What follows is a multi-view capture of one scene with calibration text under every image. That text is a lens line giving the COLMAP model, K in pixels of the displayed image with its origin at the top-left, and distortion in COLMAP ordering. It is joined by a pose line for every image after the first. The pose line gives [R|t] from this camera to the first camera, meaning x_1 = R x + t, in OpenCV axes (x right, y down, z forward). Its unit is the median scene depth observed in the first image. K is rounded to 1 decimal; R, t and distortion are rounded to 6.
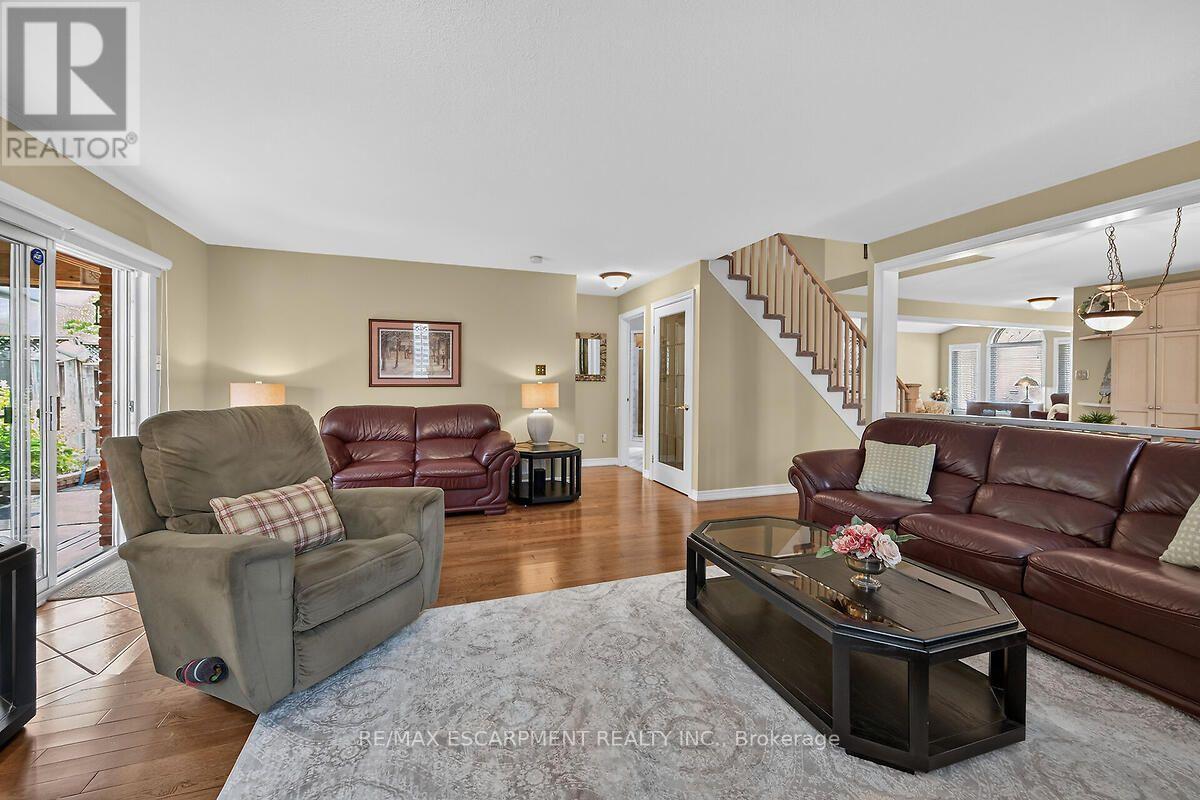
lens RADIAL K [[469.8, 0, 593.0], [0, 469.8, 397.5], [0, 0, 1]] dist [0.005829, 0.000032]
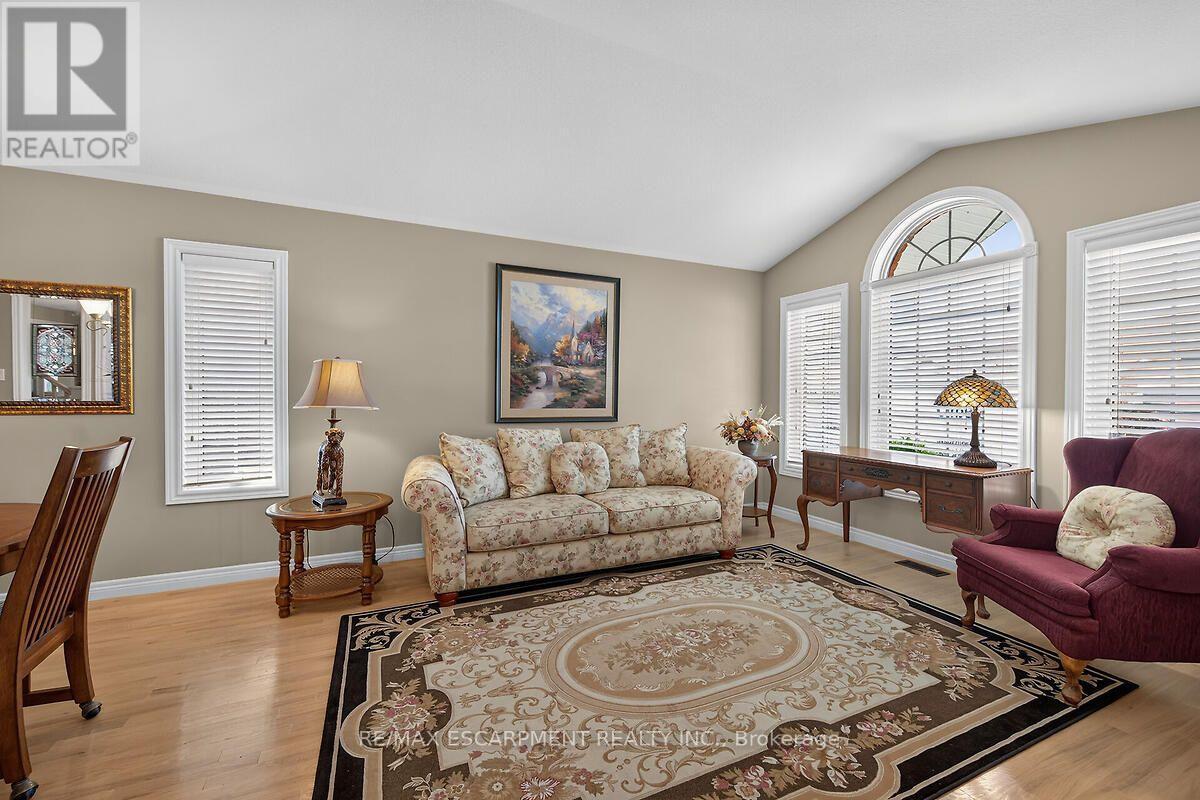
lens RADIAL K [[469.8, 0, 593.0], [0, 469.8, 397.5], [0, 0, 1]] dist [0.005829, 0.000032]
pose [[0.995370, -0.001721, 0.096106, 0.677405], [0.004053, 0.999702, -0.024071, -0.024446], [-0.096036, 0.024349, 0.995080, 0.753408]]
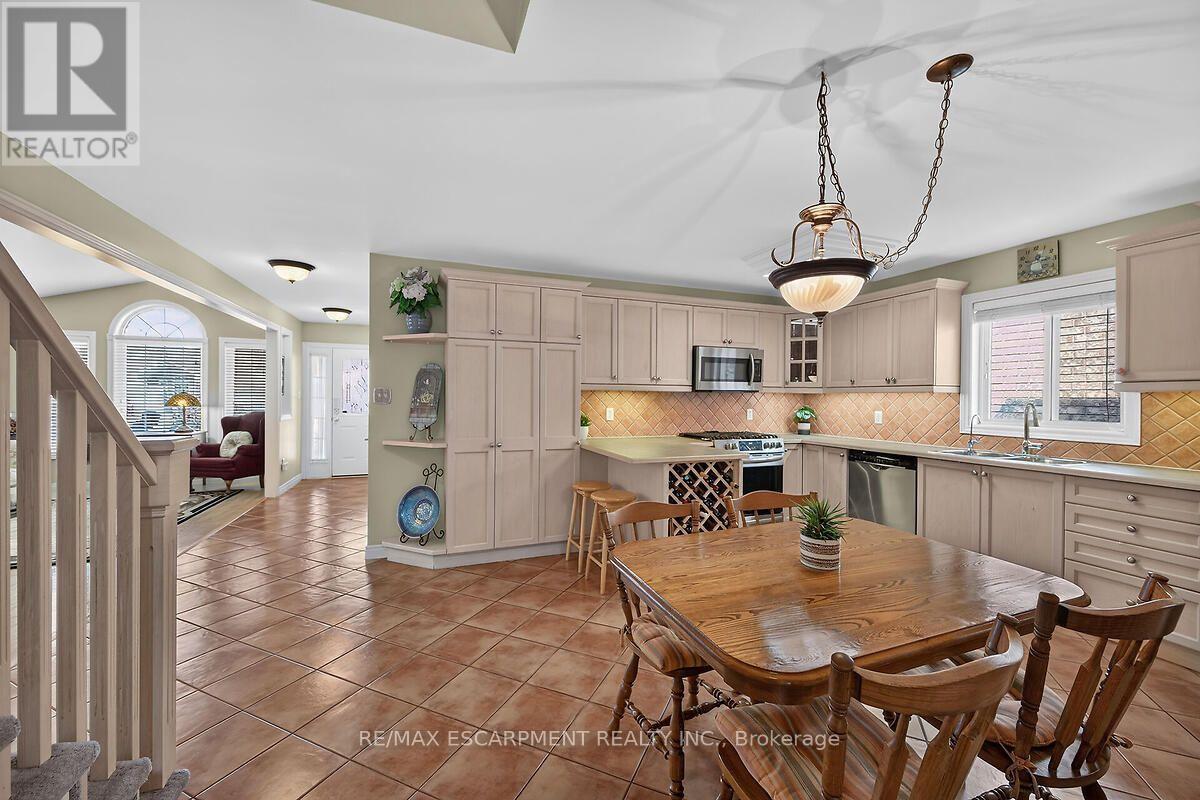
lens RADIAL K [[469.8, 0, 593.0], [0, 469.8, 397.5], [0, 0, 1]] dist [0.005829, 0.000032]
pose [[-0.057916, -0.015588, 0.998200, 0.251546], [0.027278, 0.999480, 0.017190, -0.032549], [-0.997949, 0.028225, -0.057461, 0.487663]]
